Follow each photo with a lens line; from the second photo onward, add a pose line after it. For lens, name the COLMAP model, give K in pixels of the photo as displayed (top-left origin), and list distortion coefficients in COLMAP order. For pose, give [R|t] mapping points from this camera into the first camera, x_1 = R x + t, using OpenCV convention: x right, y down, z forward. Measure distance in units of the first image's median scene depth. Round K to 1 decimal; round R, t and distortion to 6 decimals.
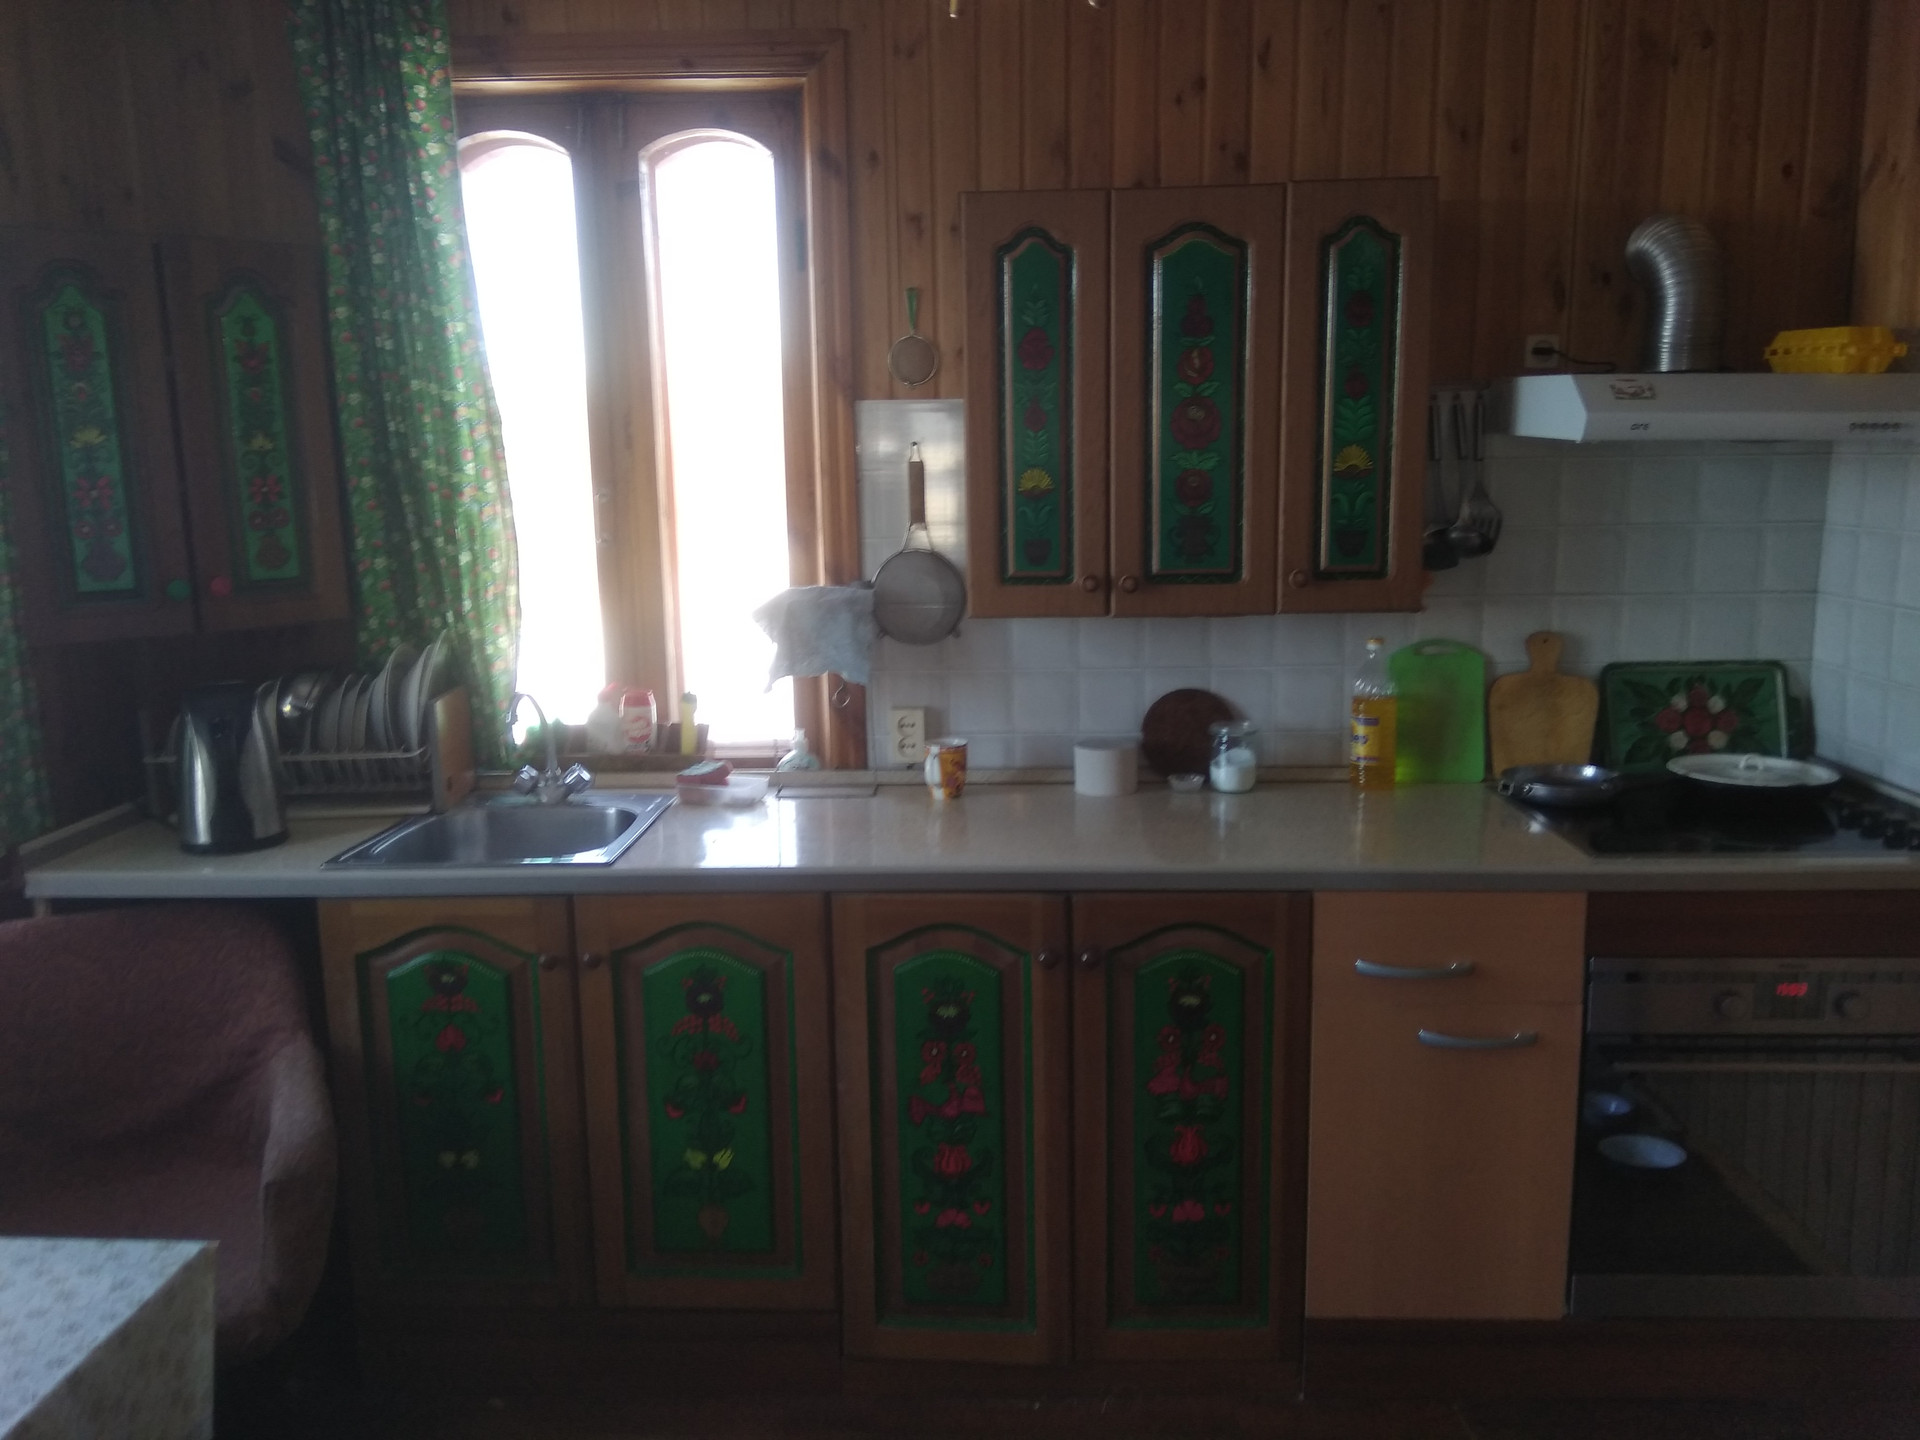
lens RADIAL K [[1468.7, 0, 951.0], [0, 1468.7, 711.6], [0, 0, 1]] dist [0.117912, -0.192606]
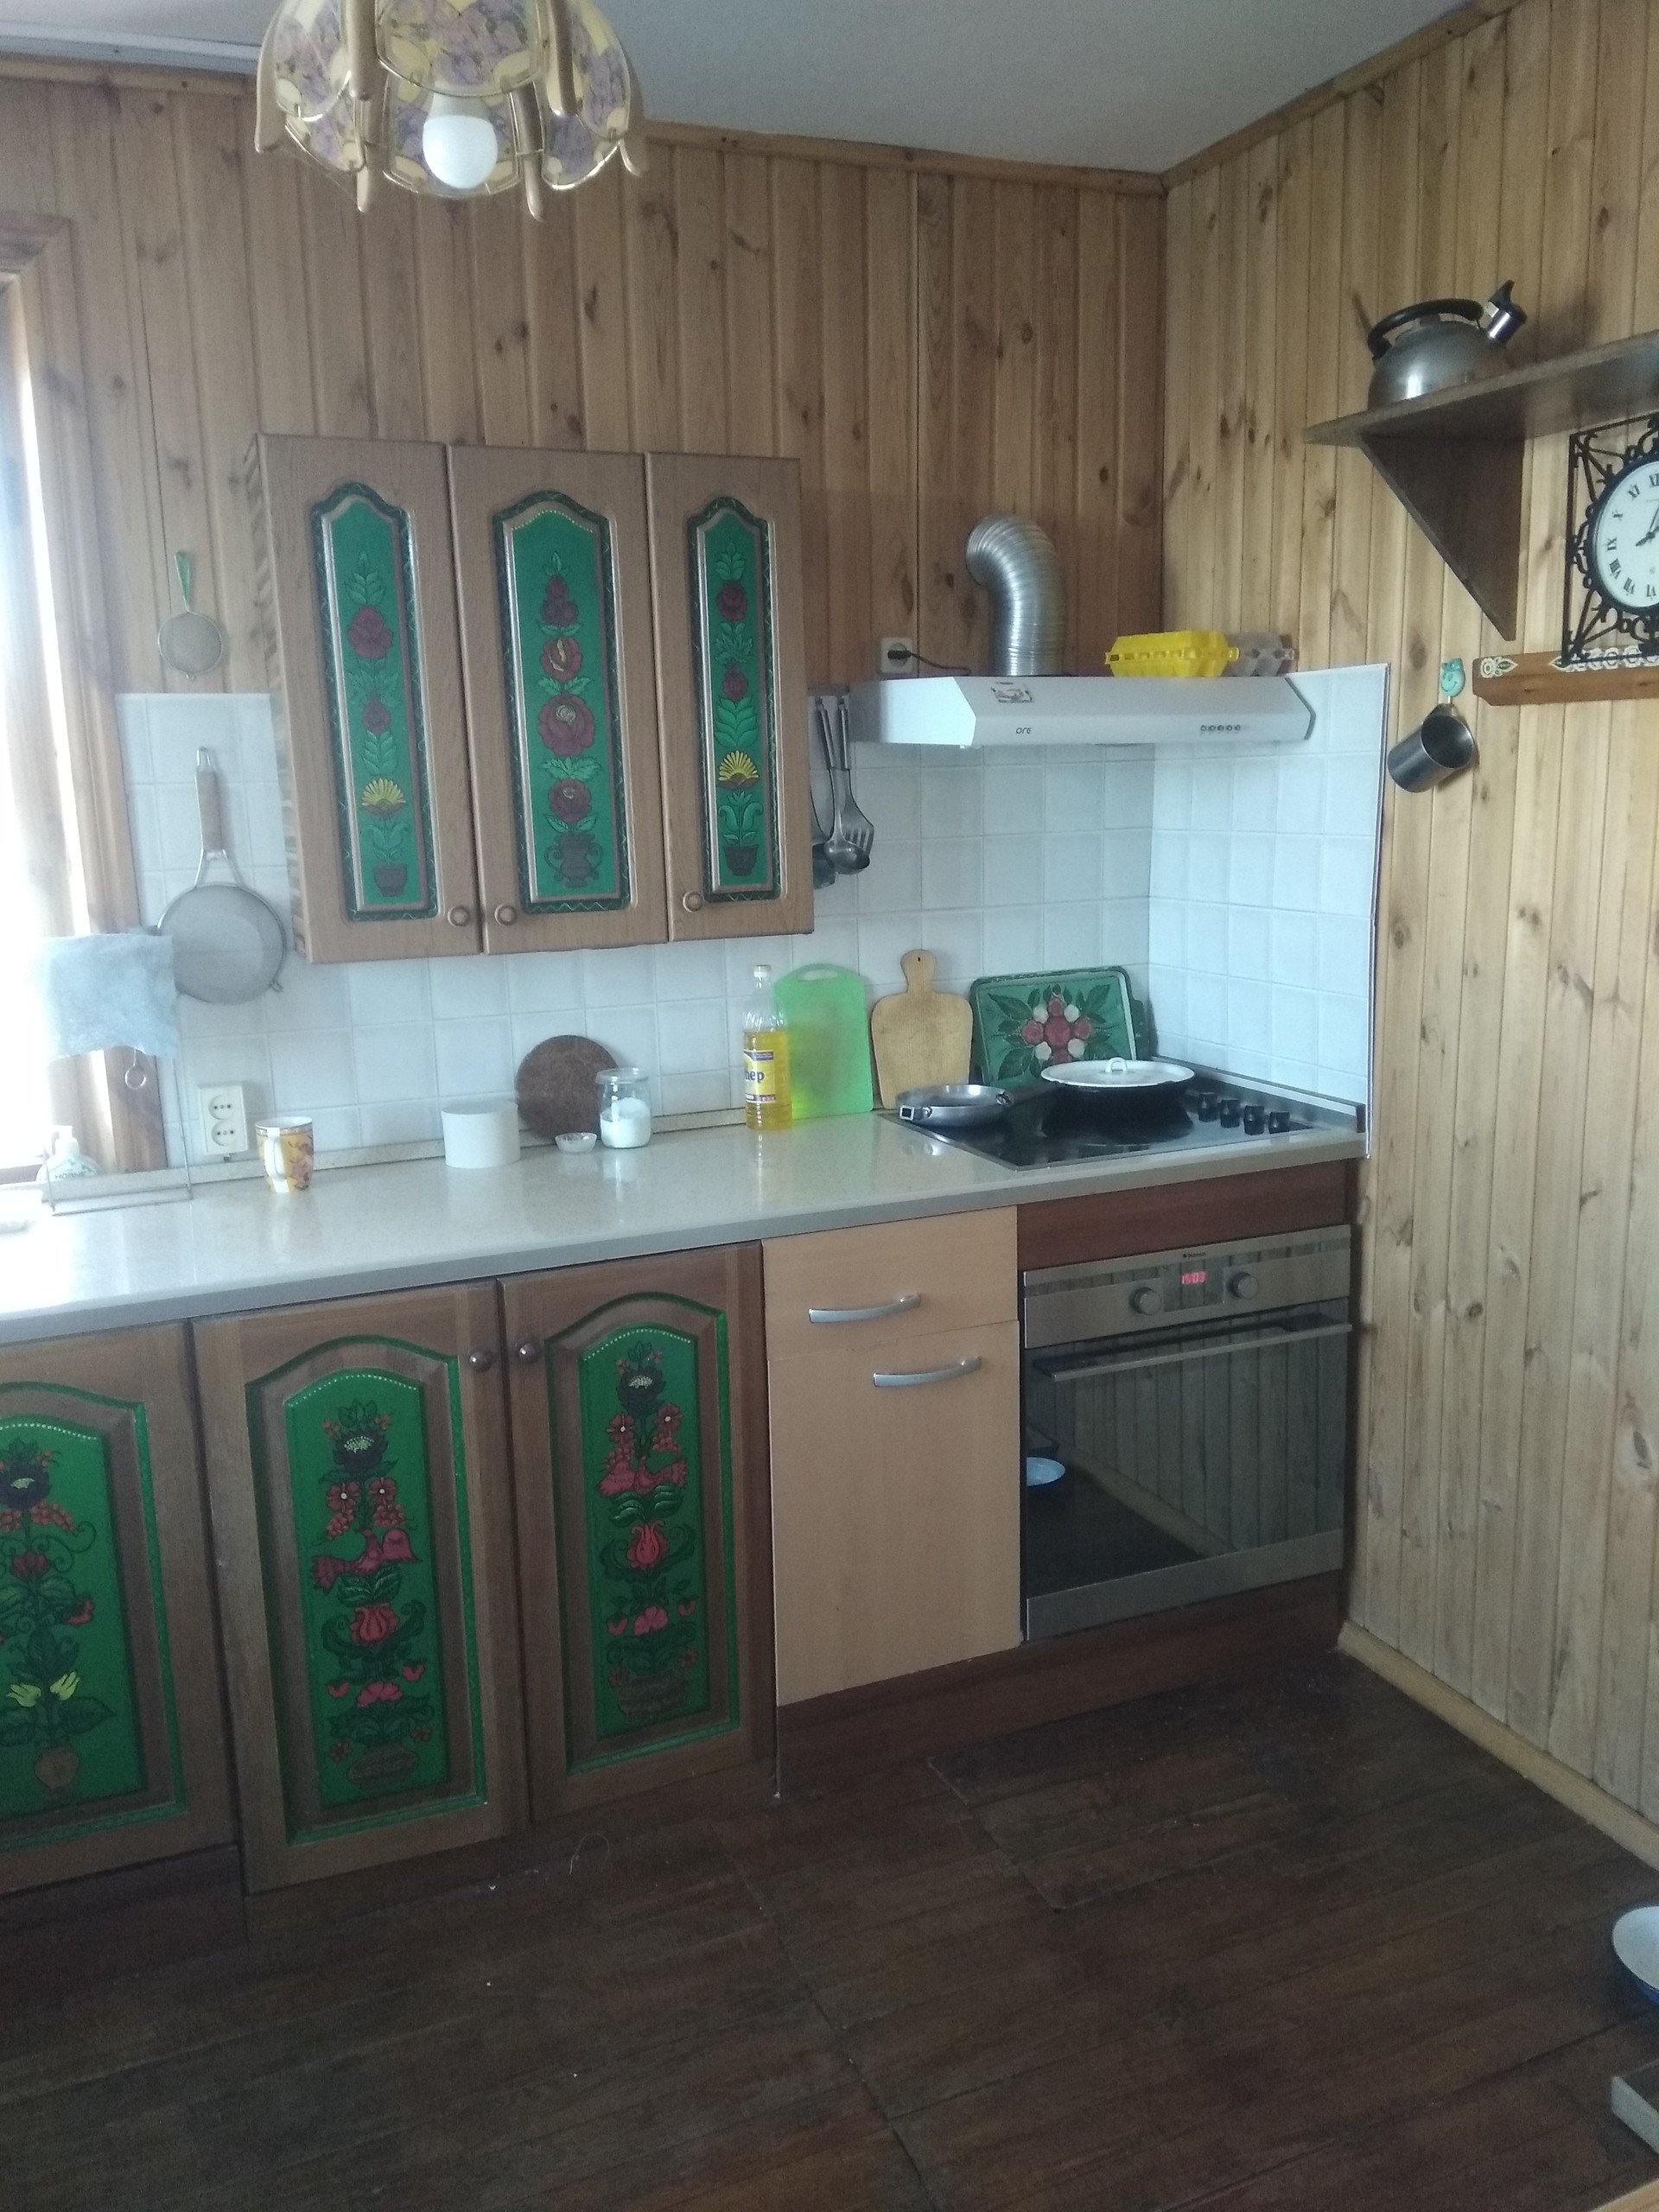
lens RADIAL K [[1692.1, 0, 807.3], [0, 1692.1, 1108.3], [0, 0, 1]] dist [0.117912, -0.192606]
pose [[0.908590, -0.089731, 0.407937, -0.132185], [0.084811, 0.995940, 0.030172, 0.010012], [-0.408988, 0.007184, 0.912512, 0.031864]]
